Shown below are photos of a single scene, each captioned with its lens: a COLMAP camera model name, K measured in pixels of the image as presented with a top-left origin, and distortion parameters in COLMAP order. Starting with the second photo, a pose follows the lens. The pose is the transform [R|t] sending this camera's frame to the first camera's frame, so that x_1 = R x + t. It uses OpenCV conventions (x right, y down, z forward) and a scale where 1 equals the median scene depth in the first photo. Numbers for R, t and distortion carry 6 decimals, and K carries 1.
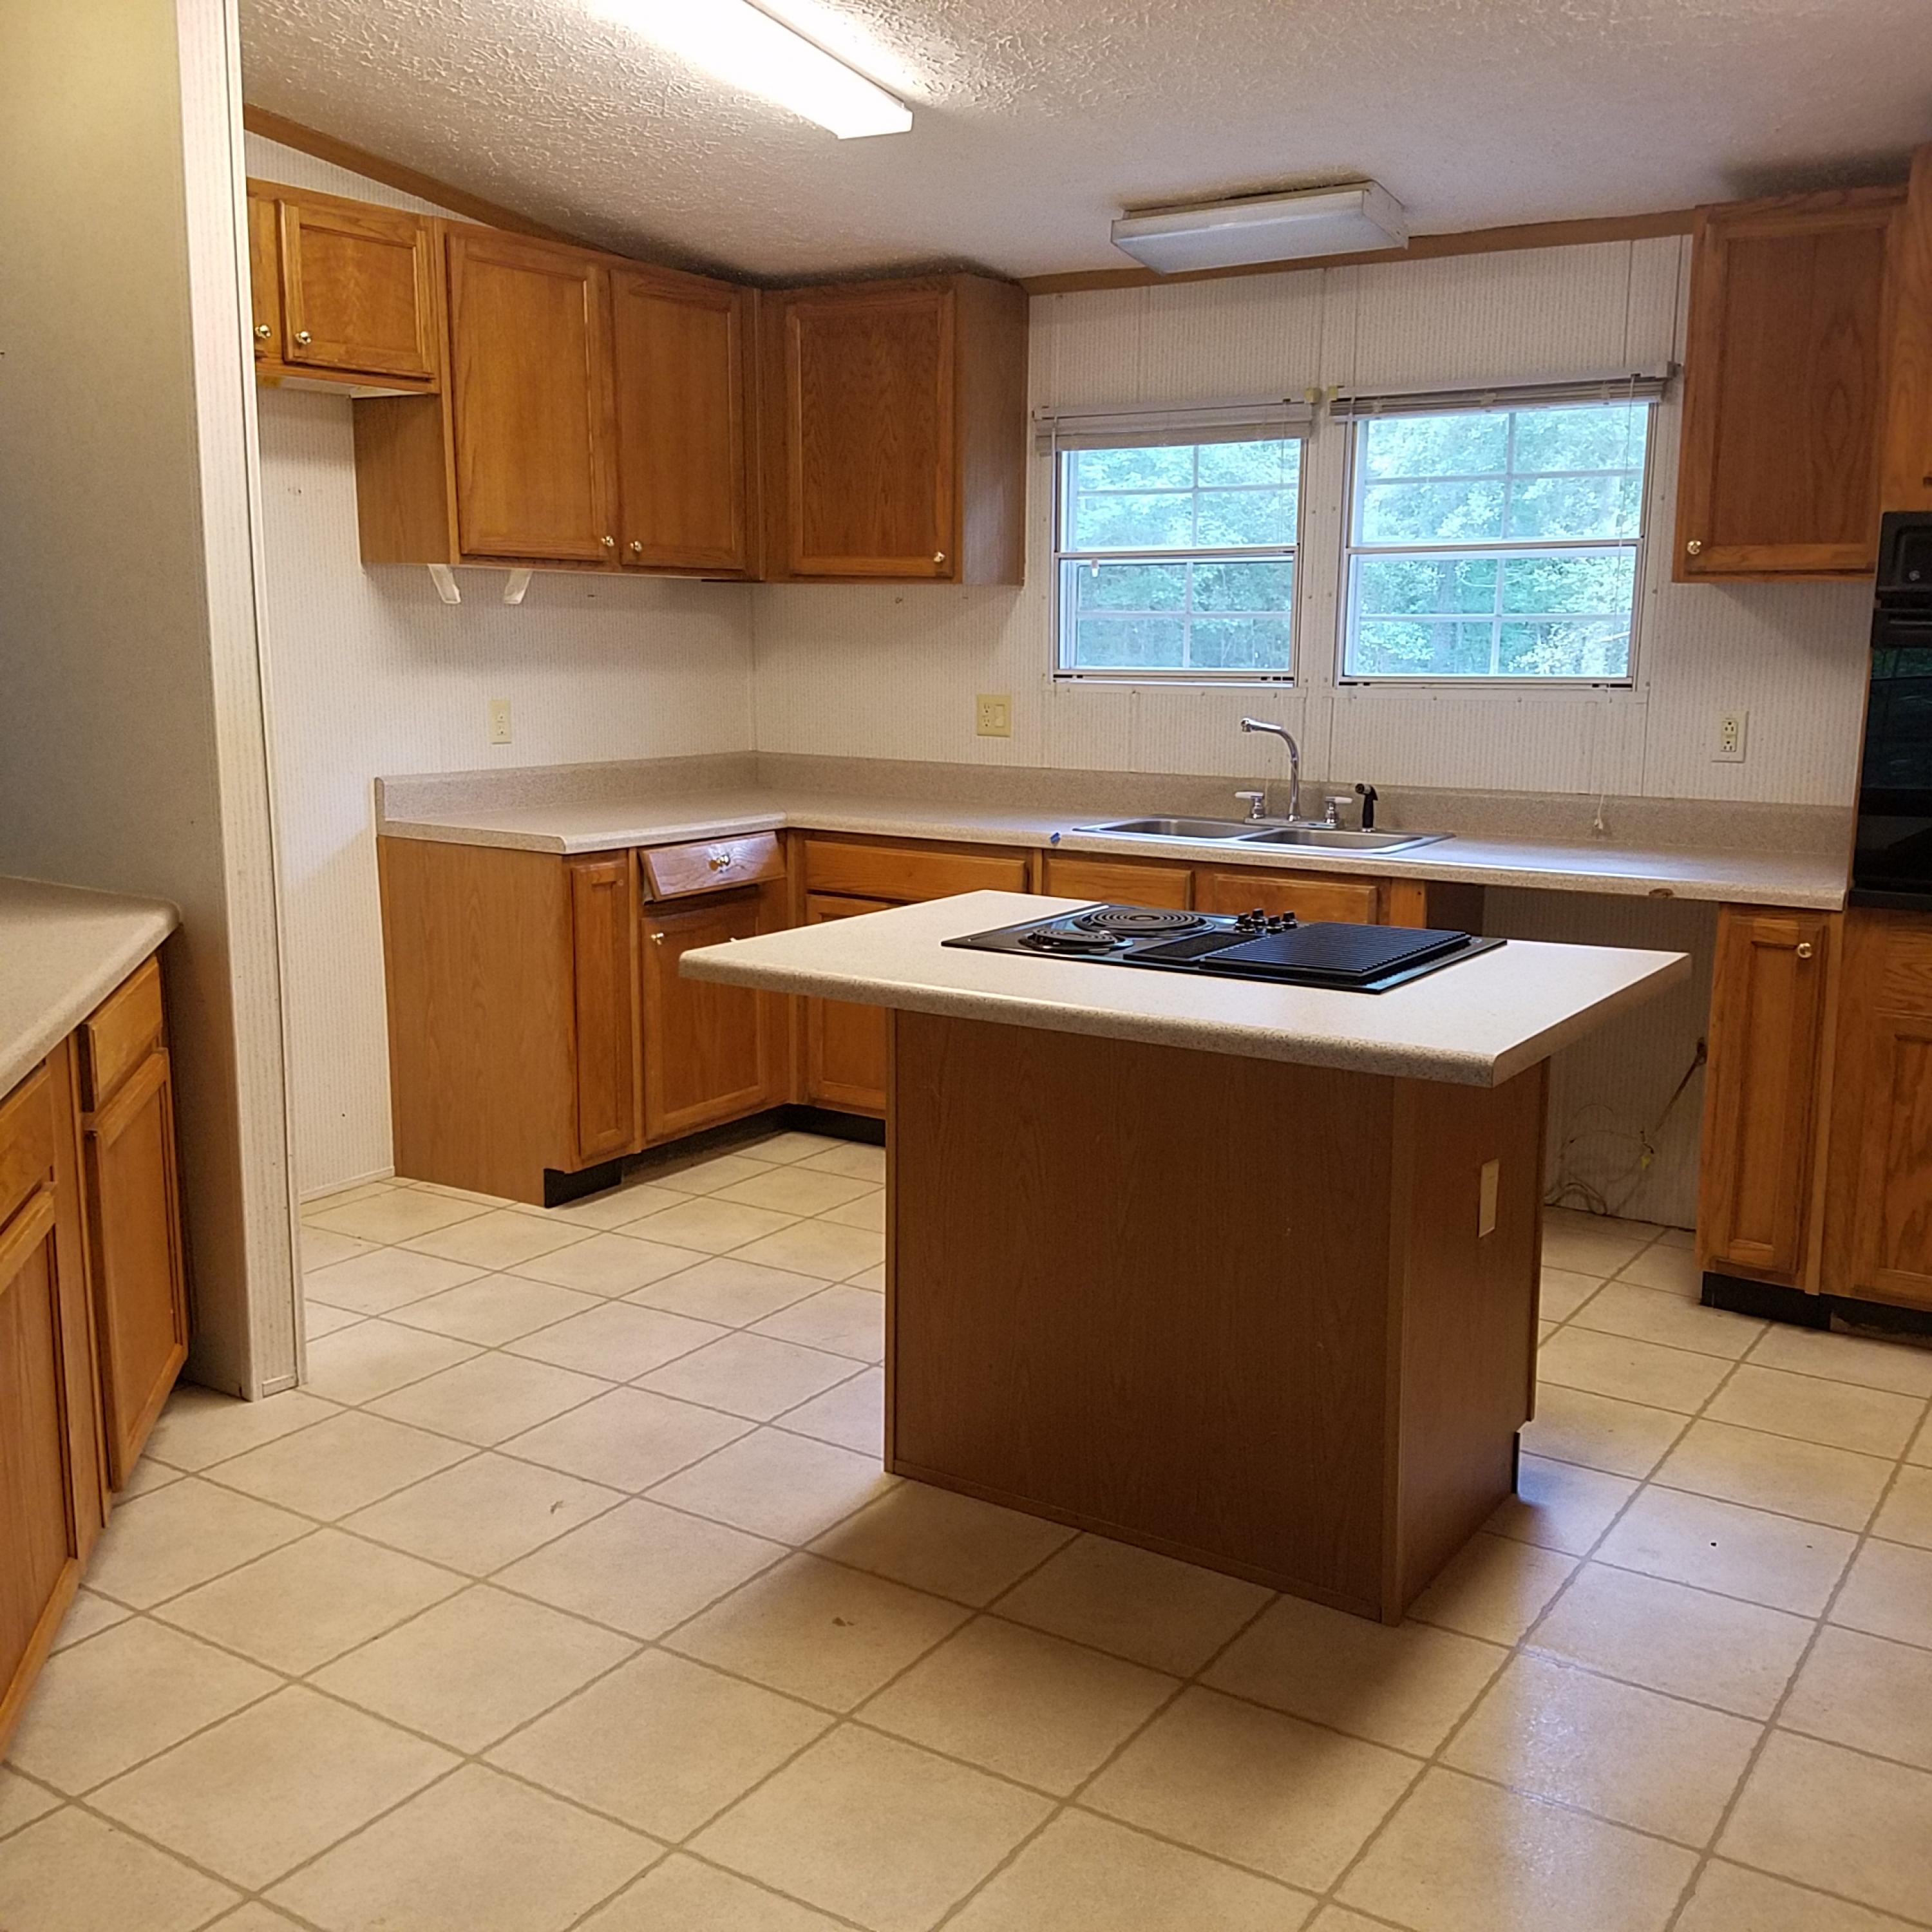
lens RADIAL K [[1978.5, 0, 982.6], [0, 1978.5, 981.6], [0, 0, 1]] dist [0.328951, -0.705952]
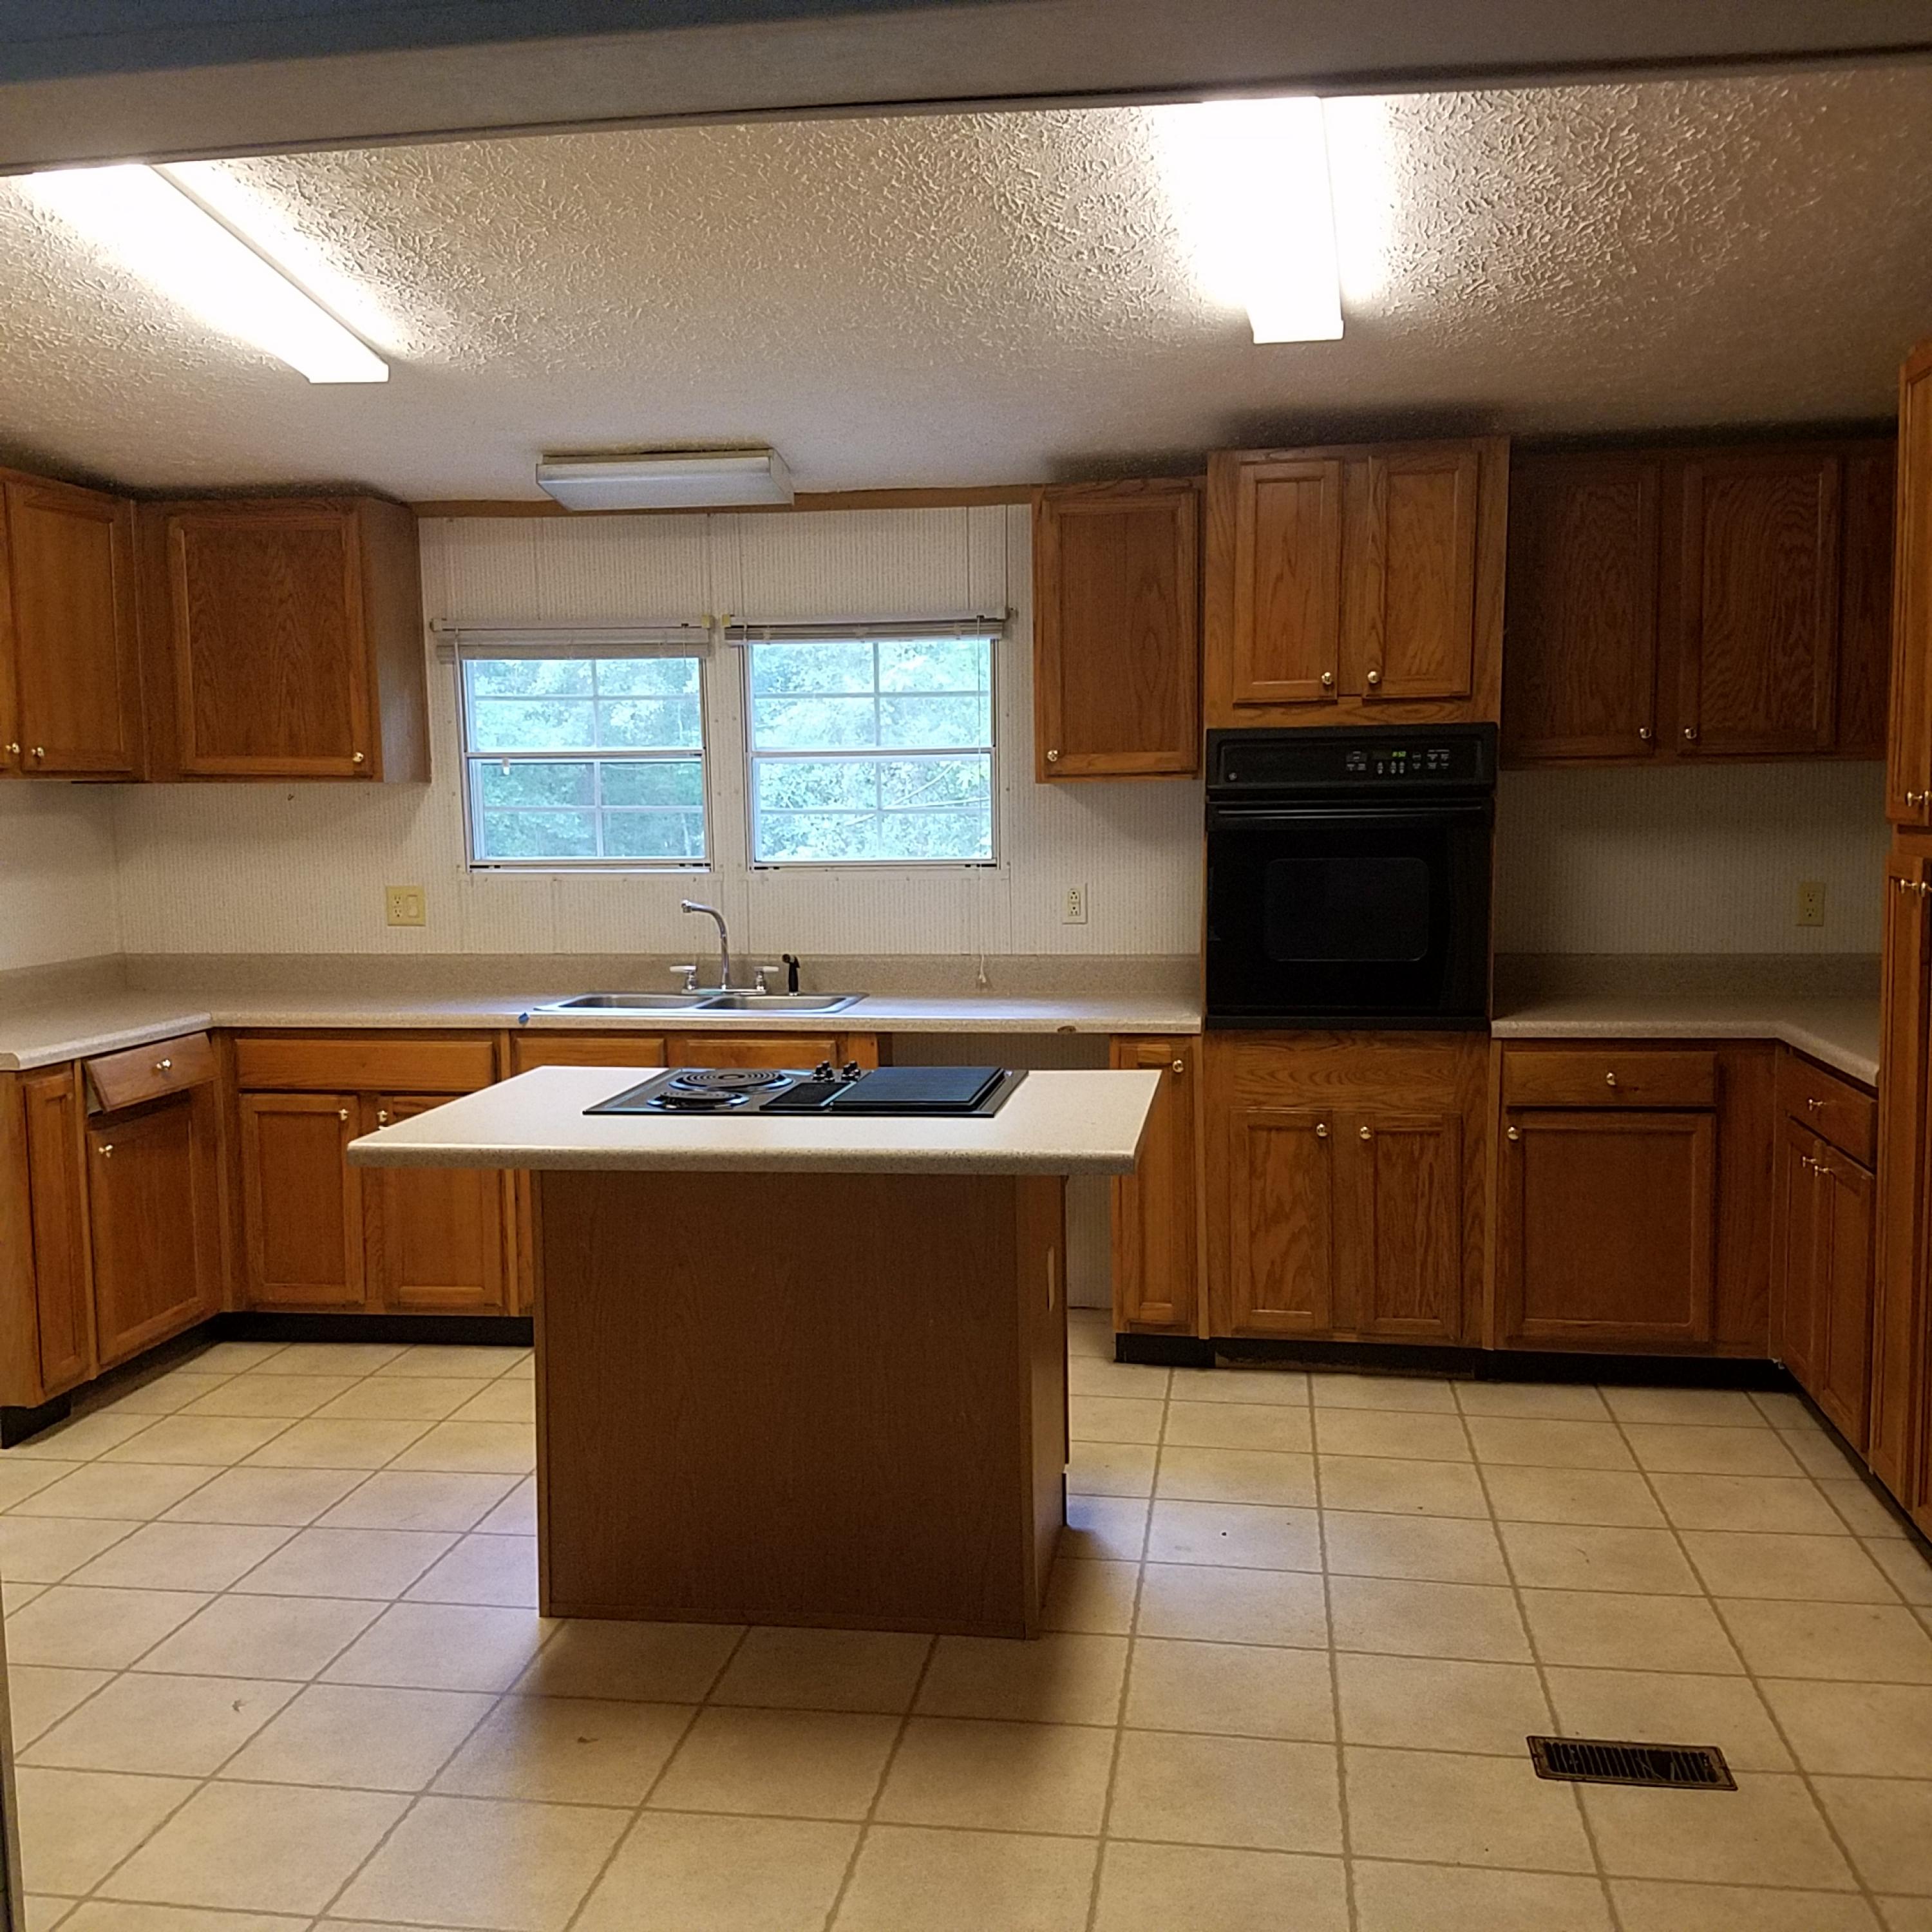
lens RADIAL K [[1980.2, 0, 957.0], [0, 1980.2, 1006.7], [0, 0, 1]] dist [0.313419, -0.637566]
pose [[0.912665, -0.064995, 0.403507, -0.192907], [0.094892, 0.993993, -0.054522, 0.002053], [-0.397540, 0.088049, 0.913351, -0.073121]]
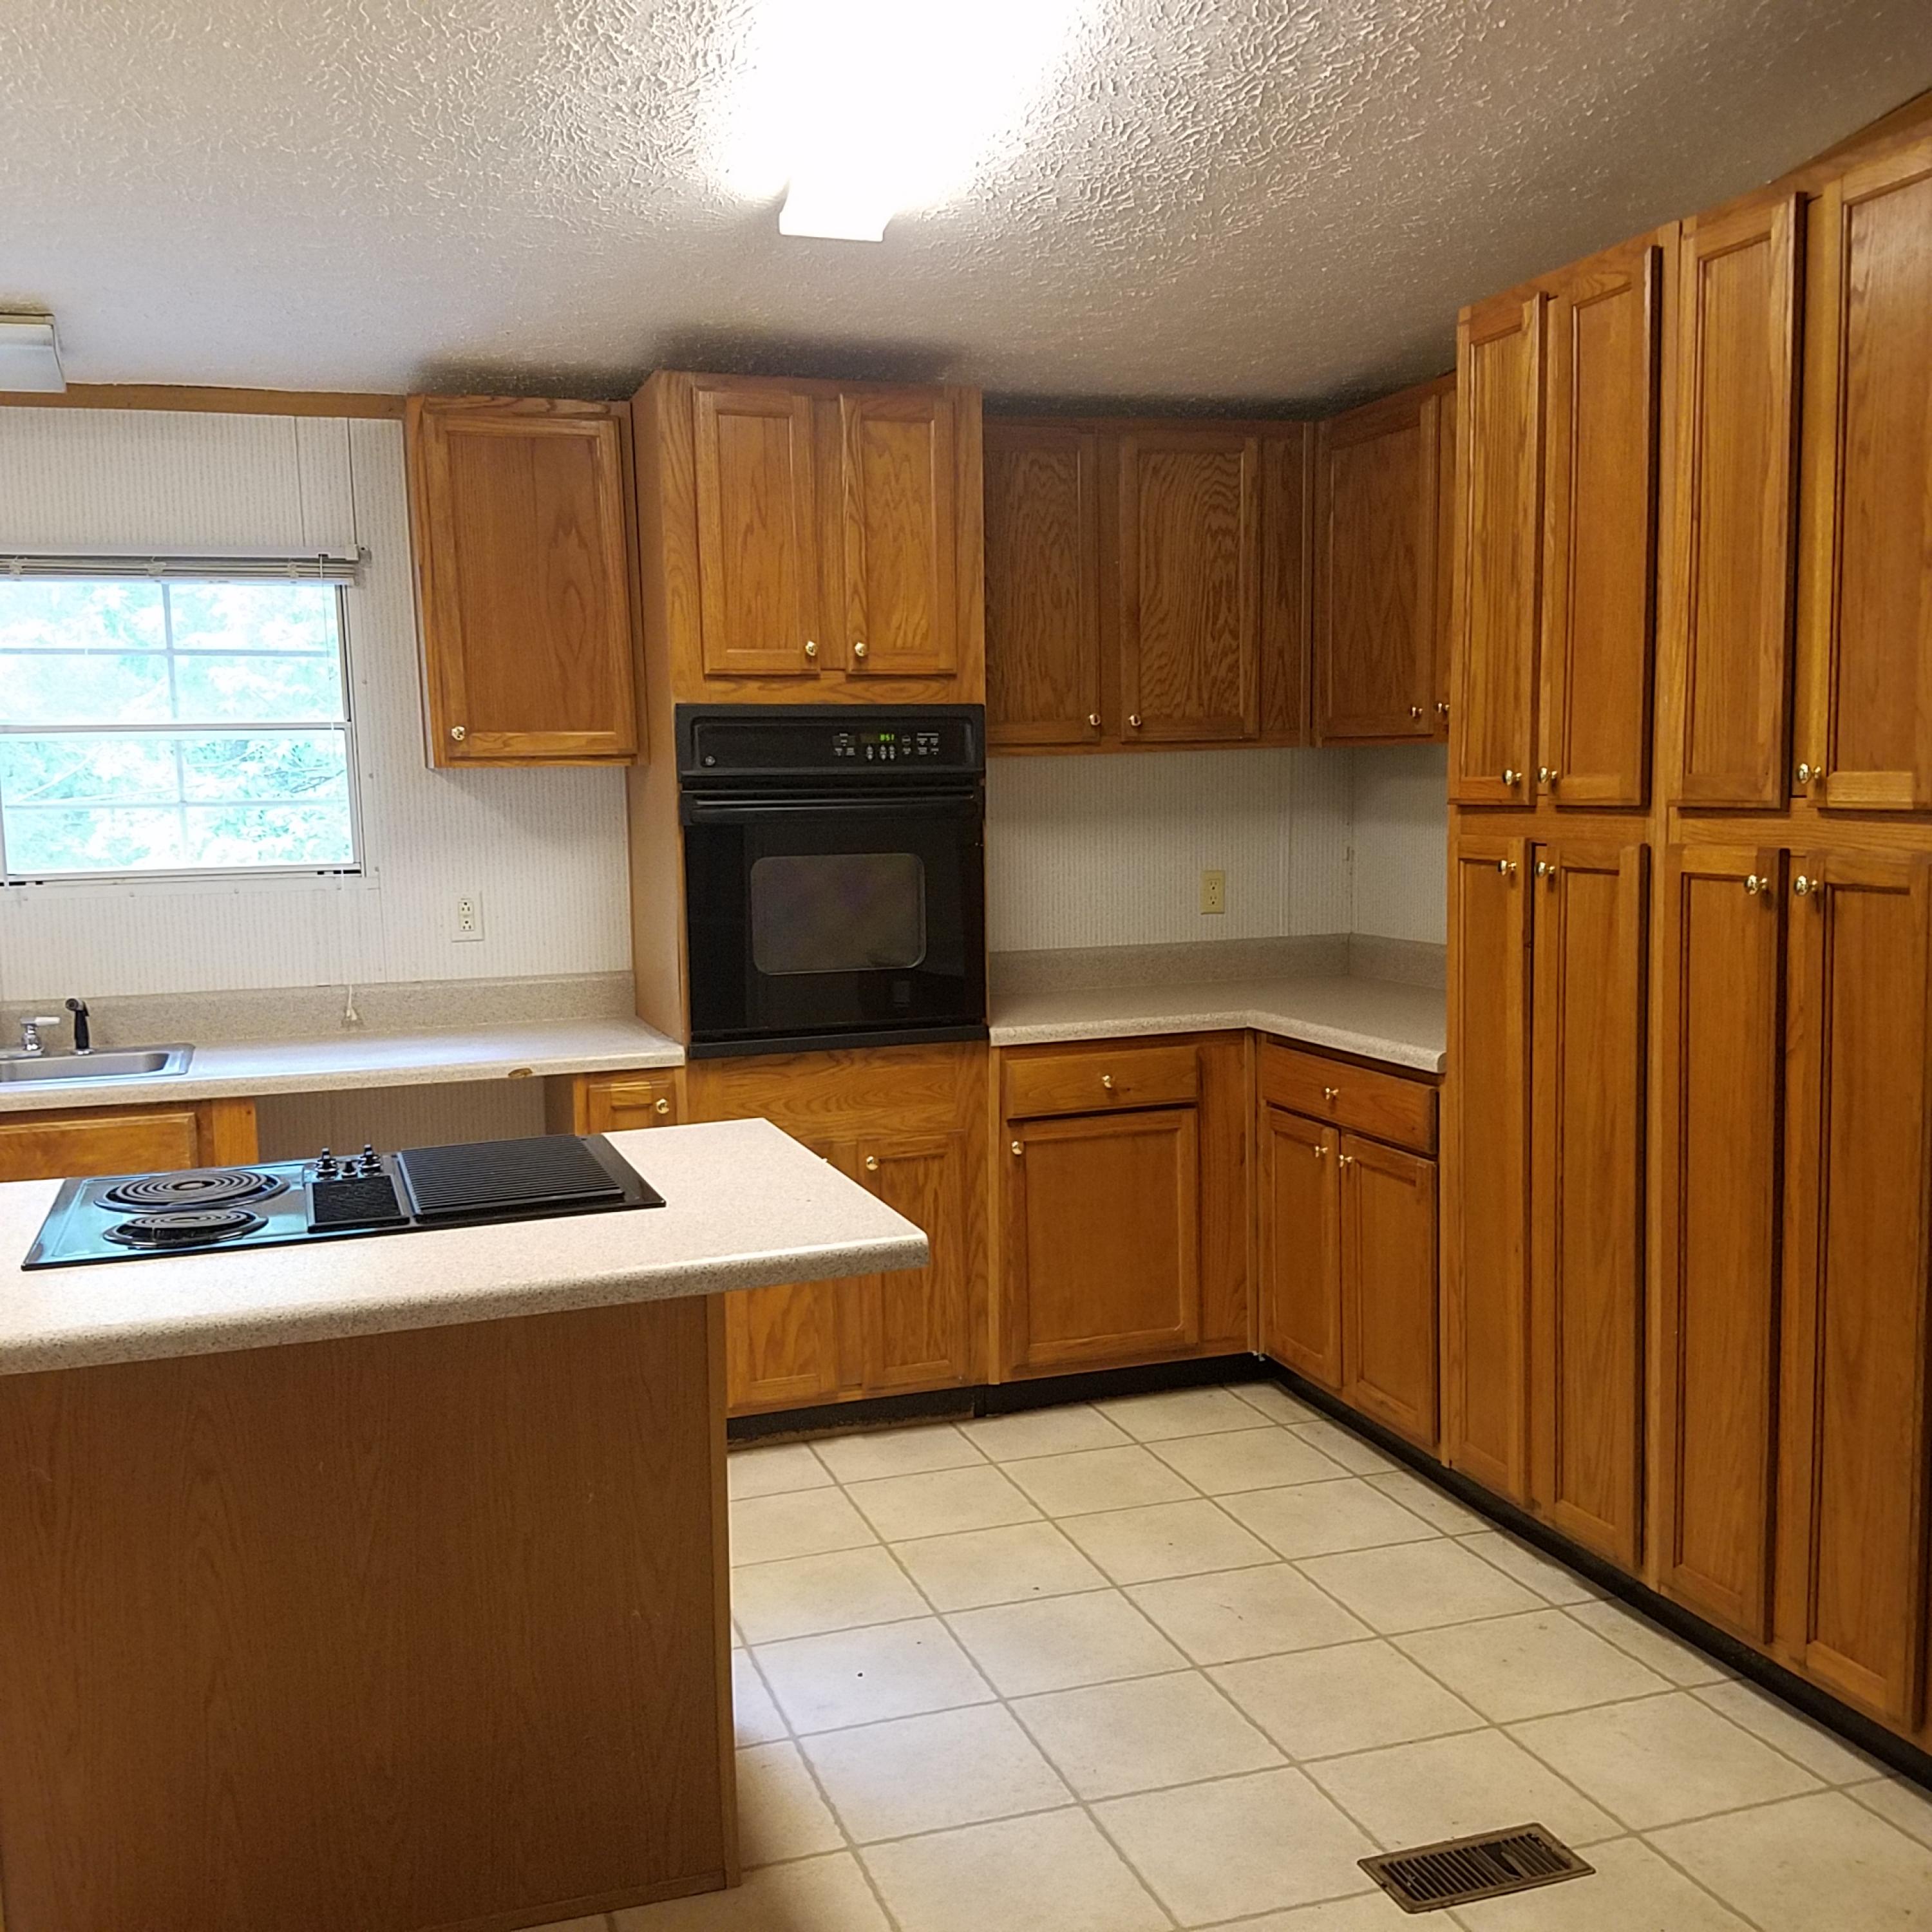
lens RADIAL K [[1980.2, 0, 957.0], [0, 1980.2, 1006.7], [0, 0, 1]] dist [0.313419, -0.637566]
pose [[0.626119, -0.114709, 0.771243, -0.259276], [0.169067, 0.985560, 0.009331, -0.043425], [-0.761177, 0.124550, 0.636472, 0.181160]]
